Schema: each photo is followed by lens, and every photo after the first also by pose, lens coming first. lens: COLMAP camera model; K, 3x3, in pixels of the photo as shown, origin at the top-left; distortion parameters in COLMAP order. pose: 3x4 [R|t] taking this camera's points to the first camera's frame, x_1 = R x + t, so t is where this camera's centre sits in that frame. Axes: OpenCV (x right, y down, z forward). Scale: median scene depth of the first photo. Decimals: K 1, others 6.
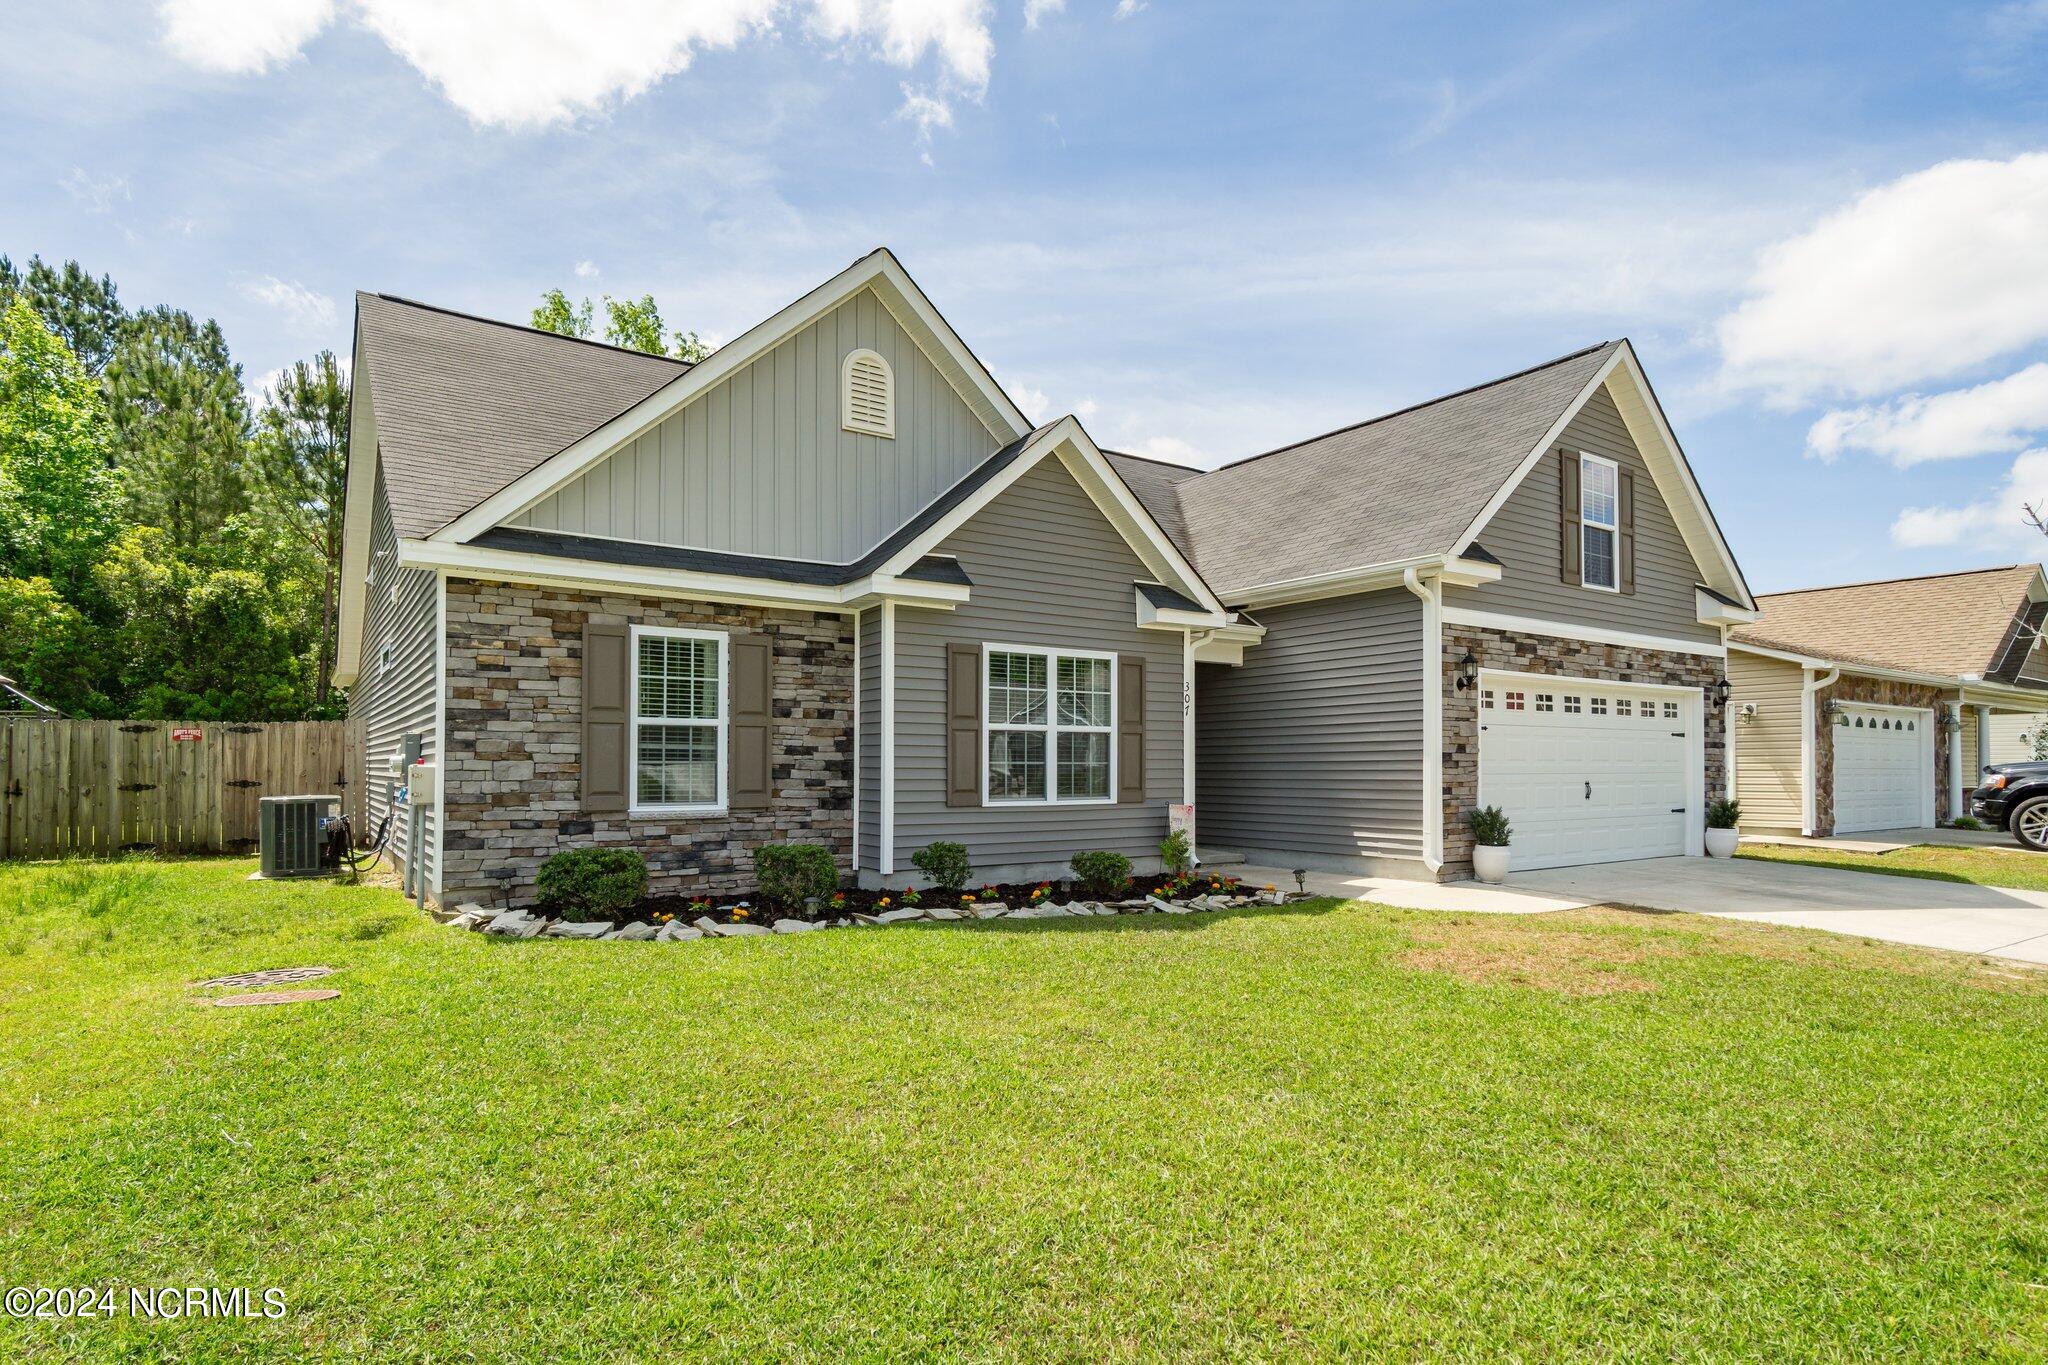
lens RADIAL K [[1040.0, 0, 1021.9], [0, 1040.0, 745.3], [0, 0, 1]] dist [-0.003414, -0.000408]
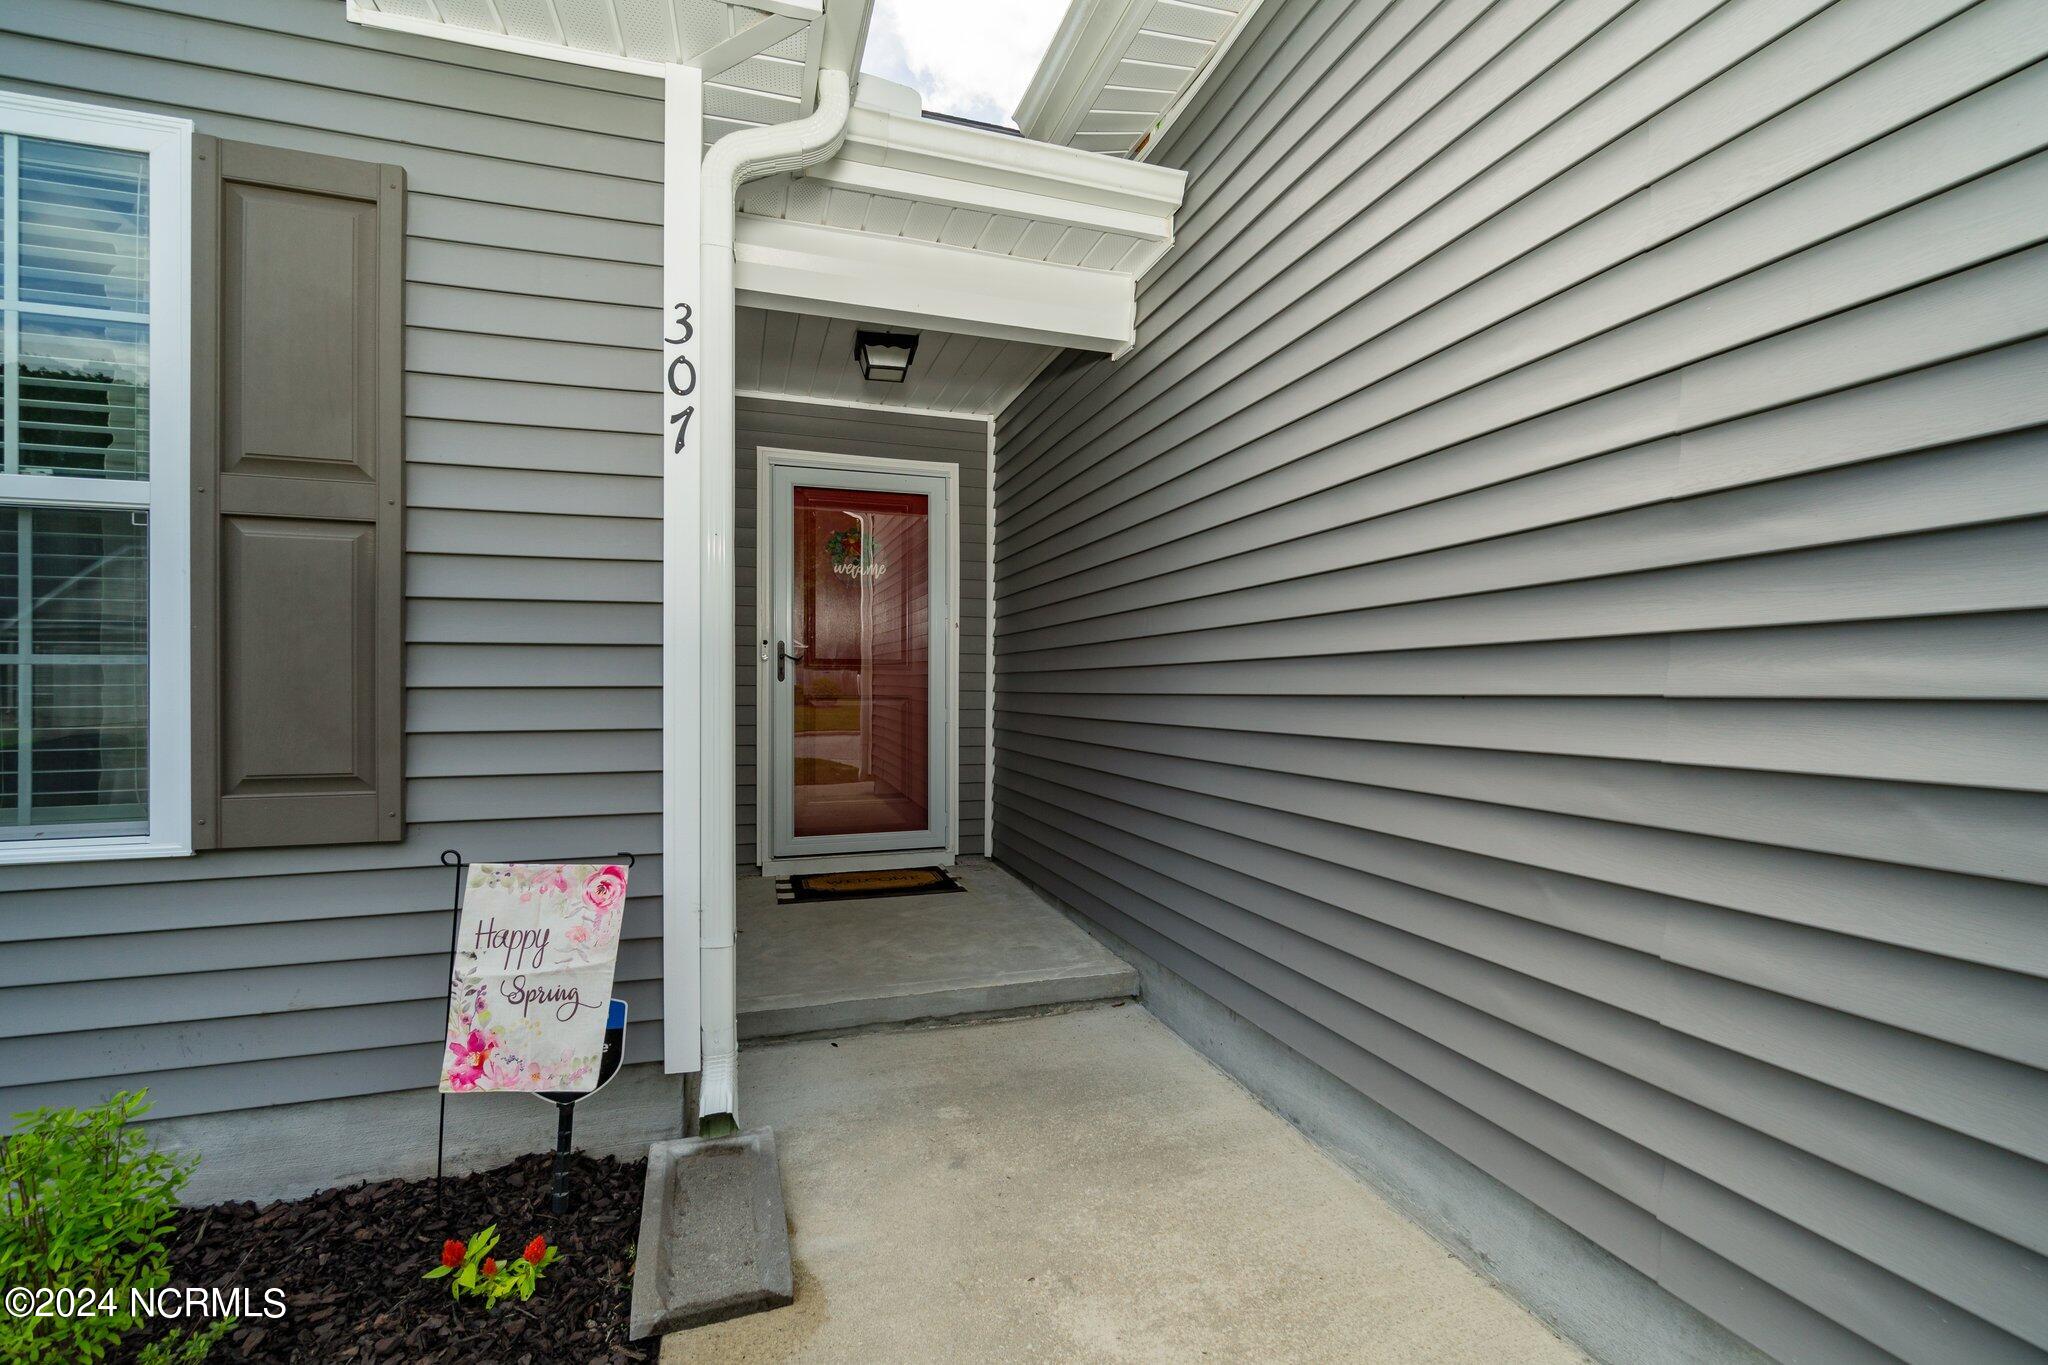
lens RADIAL K [[890.9, 0, 1024.0], [0, 890.9, 682.5], [0, 0, 1]] dist [-0.001423, 0.000356]
pose [[0.959196, -0.007453, -0.282644, 0.313787], [0.010579, 0.999899, 0.009537, 0.023295], [0.282544, -0.012138, 0.959178, 0.918506]]
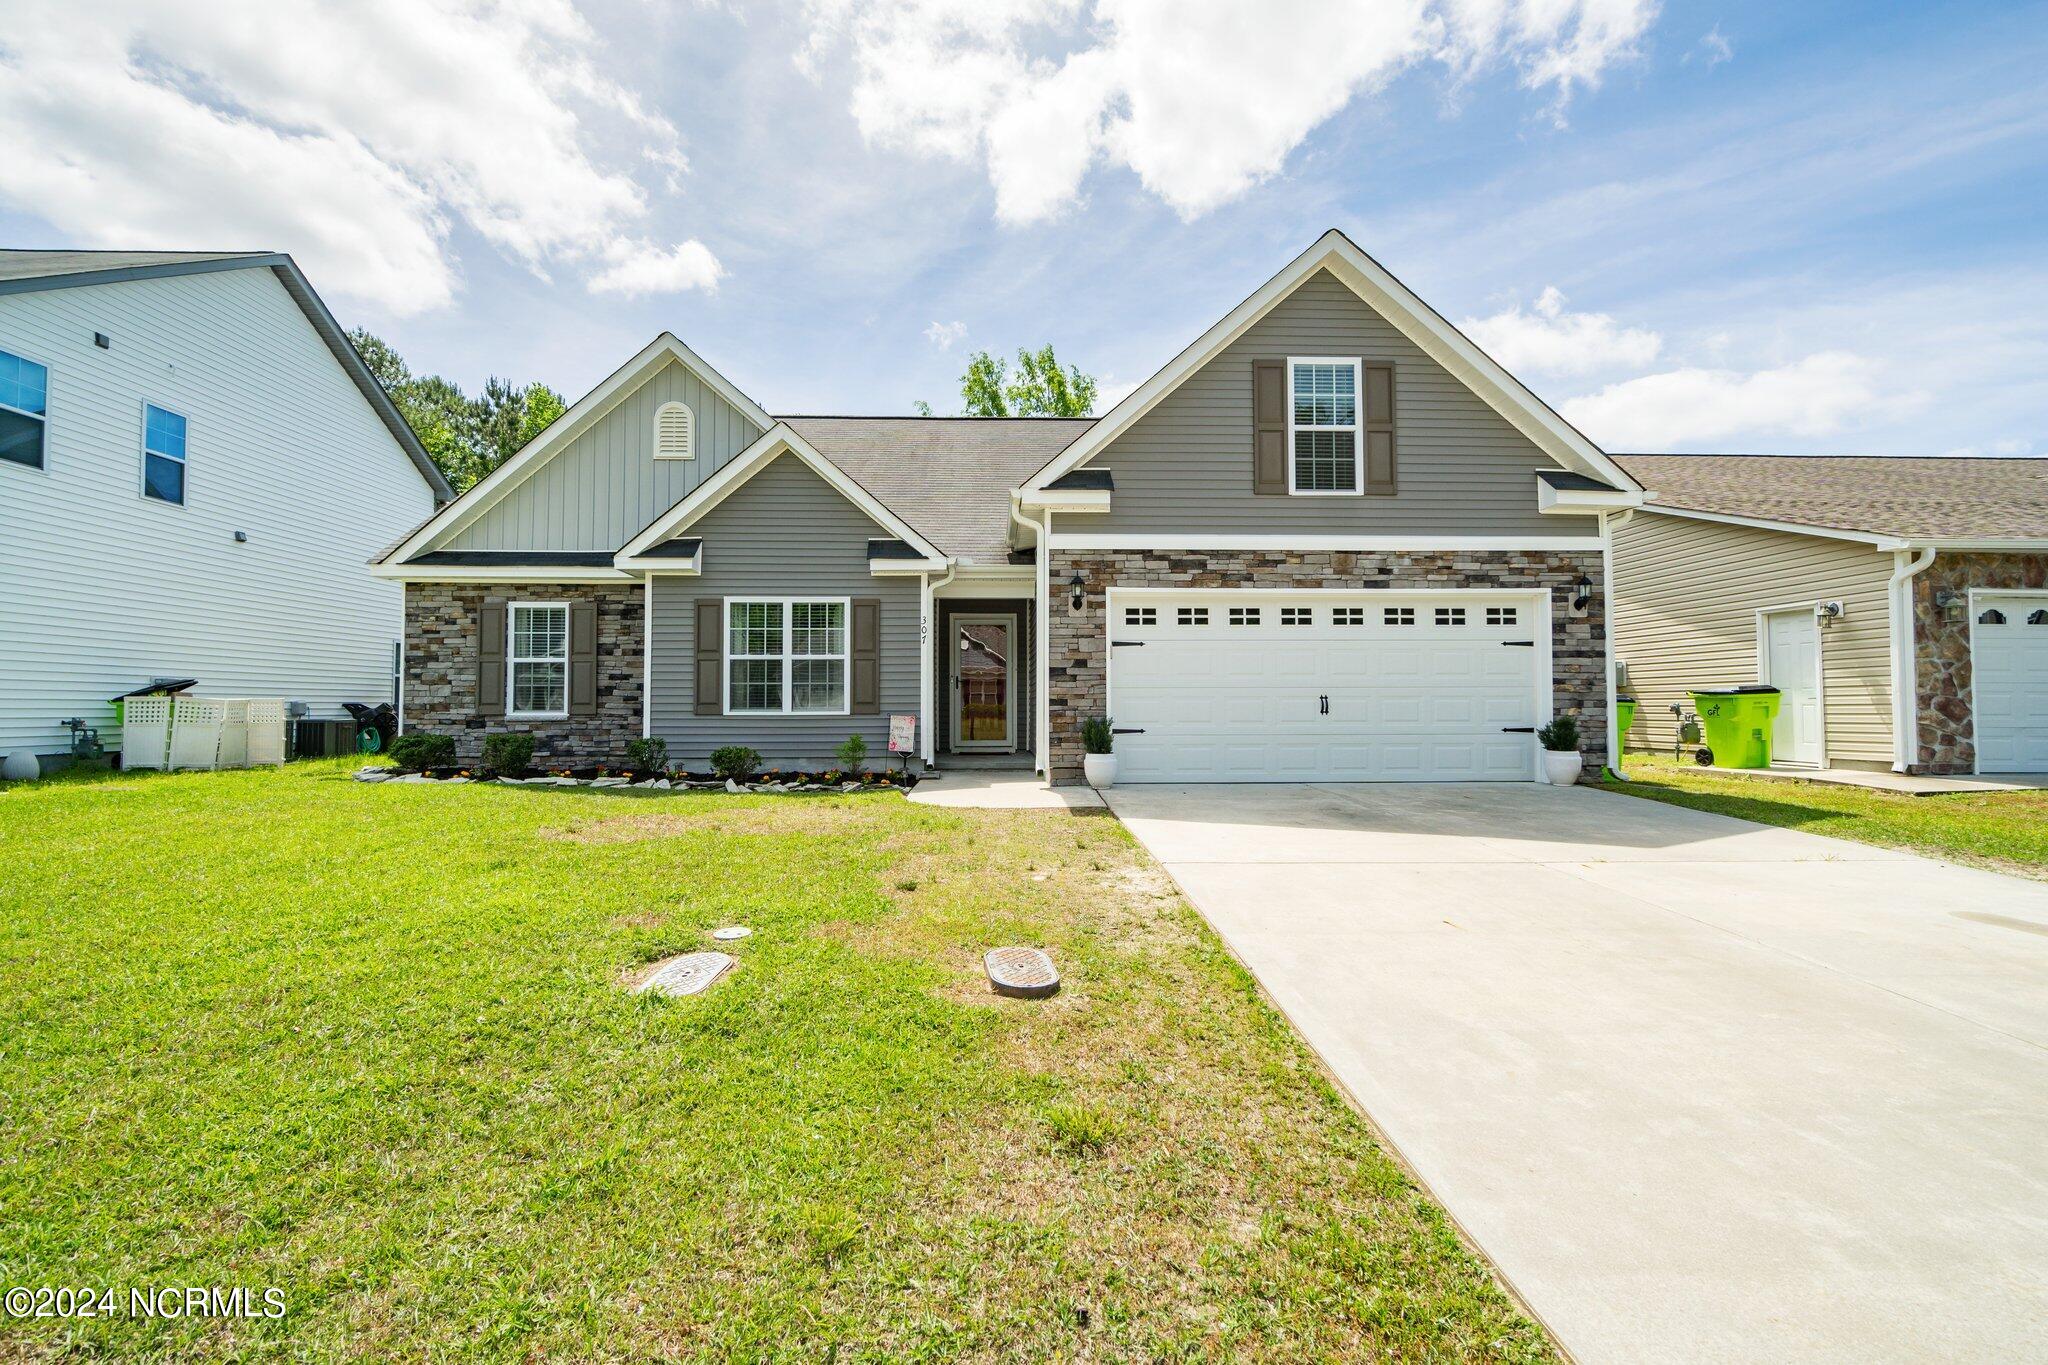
lens RADIAL K [[890.9, 0, 1024.0], [0, 890.9, 682.5], [0, 0, 1]] dist [-0.001423, 0.000356]
pose [[0.856104, -0.020246, -0.516406, 0.879208], [0.014352, 0.999778, -0.015404, 0.037732], [0.516604, 0.005776, 0.856205, 0.181479]]
